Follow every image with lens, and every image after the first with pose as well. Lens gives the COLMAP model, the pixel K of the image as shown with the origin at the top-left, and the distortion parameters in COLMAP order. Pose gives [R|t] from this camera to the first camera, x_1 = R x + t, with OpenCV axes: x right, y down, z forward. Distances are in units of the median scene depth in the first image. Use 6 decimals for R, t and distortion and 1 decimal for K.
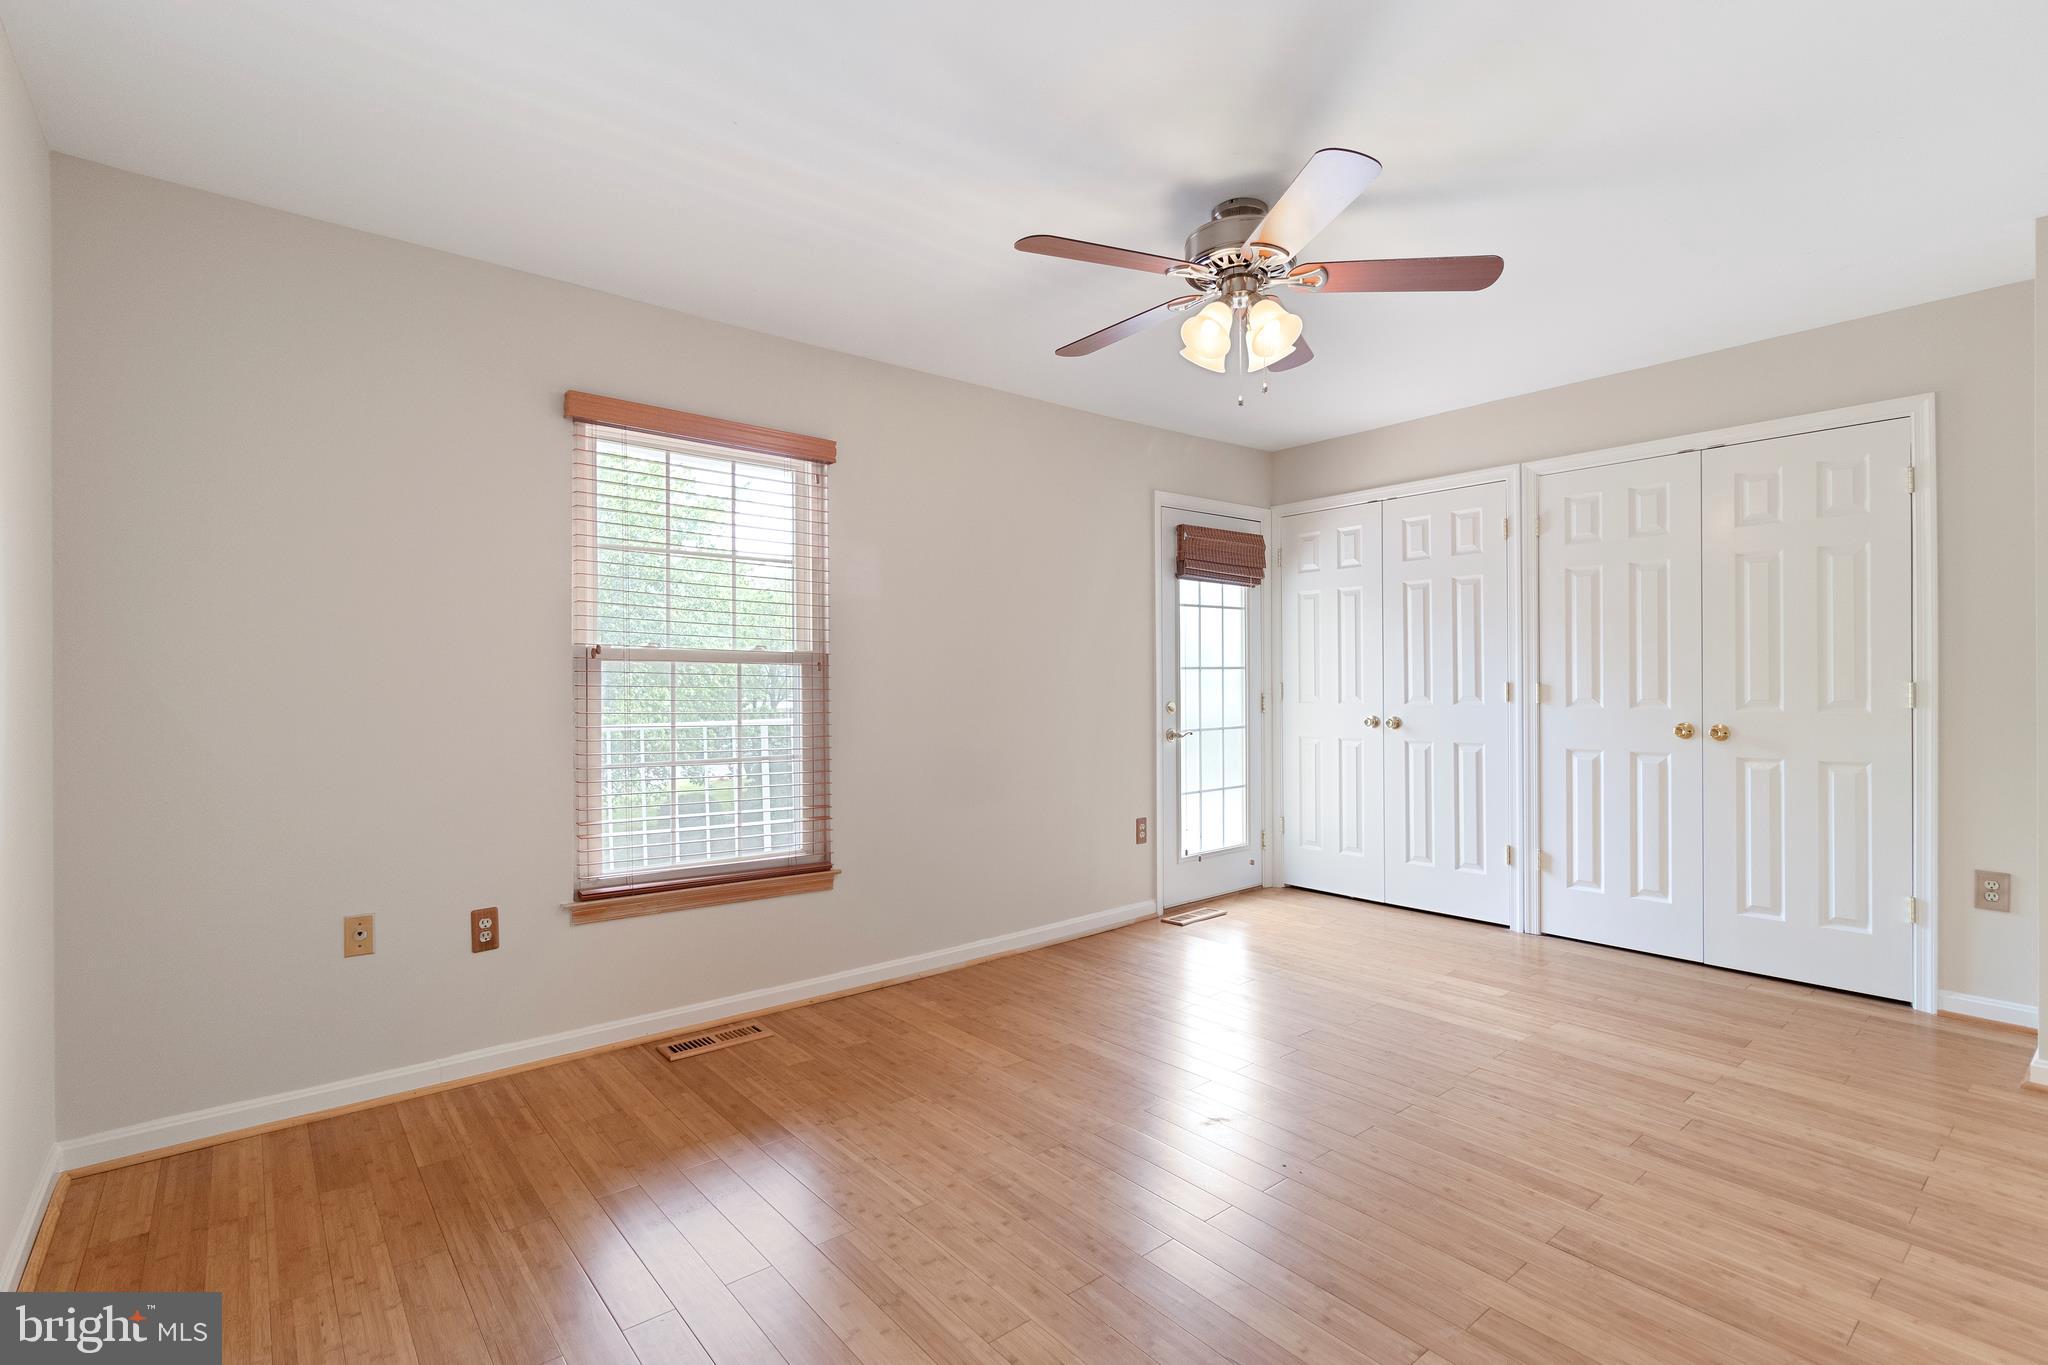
lens RADIAL K [[951.4, 0, 1026.6], [0, 951.4, 686.1], [0, 0, 1]] dist [0.003476, -0.000361]
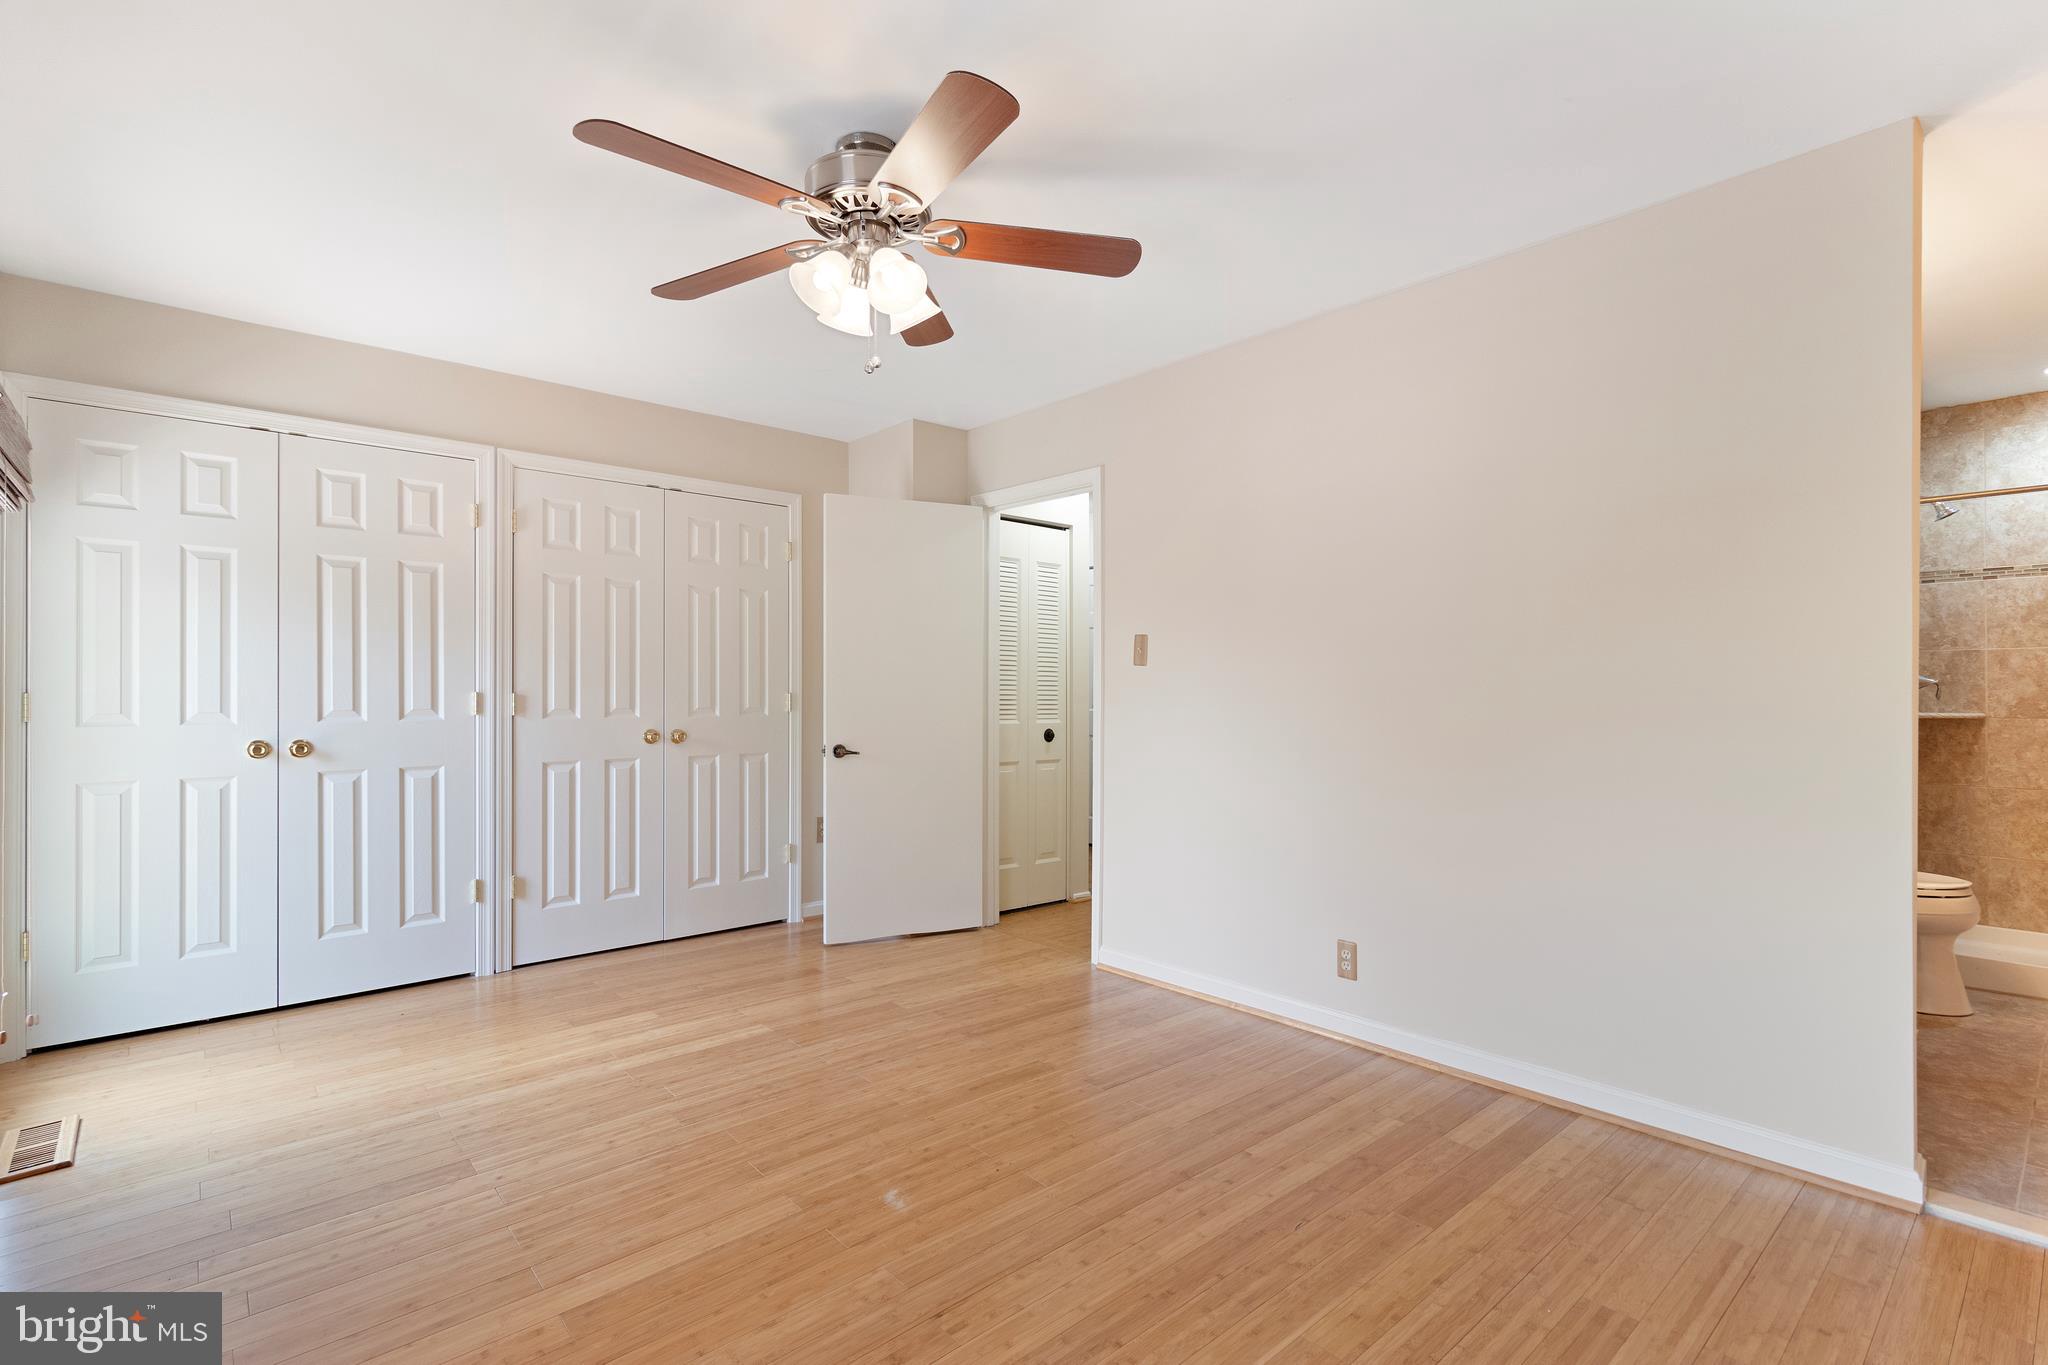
lens RADIAL K [[951.4, 0, 1045.9], [0, 951.4, 683.9], [0, 0, 1]] dist [0.003476, -0.000361]
pose [[-0.041468, 0.014276, 0.999038, -0.412175], [0.004679, 0.999890, -0.014094, 0.003353], [-0.999129, 0.004090, -0.041530, 0.548709]]
